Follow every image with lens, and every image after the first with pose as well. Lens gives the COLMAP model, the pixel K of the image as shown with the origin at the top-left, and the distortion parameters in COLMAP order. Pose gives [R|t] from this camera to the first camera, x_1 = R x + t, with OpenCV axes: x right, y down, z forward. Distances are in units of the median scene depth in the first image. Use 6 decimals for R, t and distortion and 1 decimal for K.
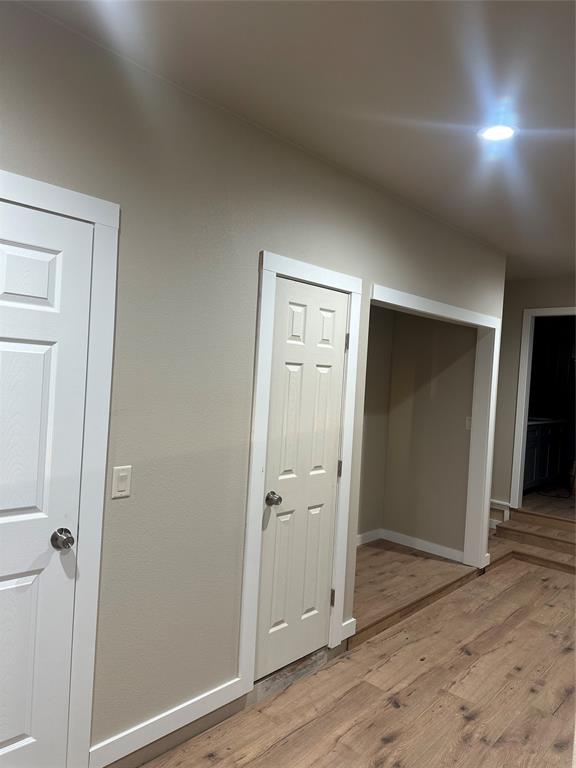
lens RADIAL K [[549.1, 0, 286.8], [0, 549.1, 382.9], [0, 0, 1]] dist [0.028248, -0.015817]
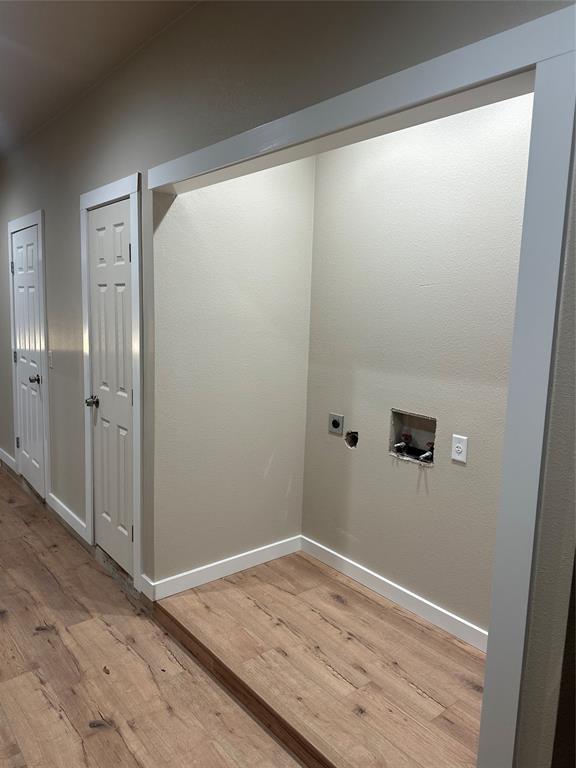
lens RADIAL K [[549.1, 0, 285.7], [0, 549.1, 384.0], [0, 0, 1]] dist [0.028248, -0.015817]
pose [[-0.135043, 0.070694, -0.988315, 0.997495], [-0.053641, 0.995467, 0.078535, 0.051984], [0.989387, 0.063620, -0.130639, 1.423442]]
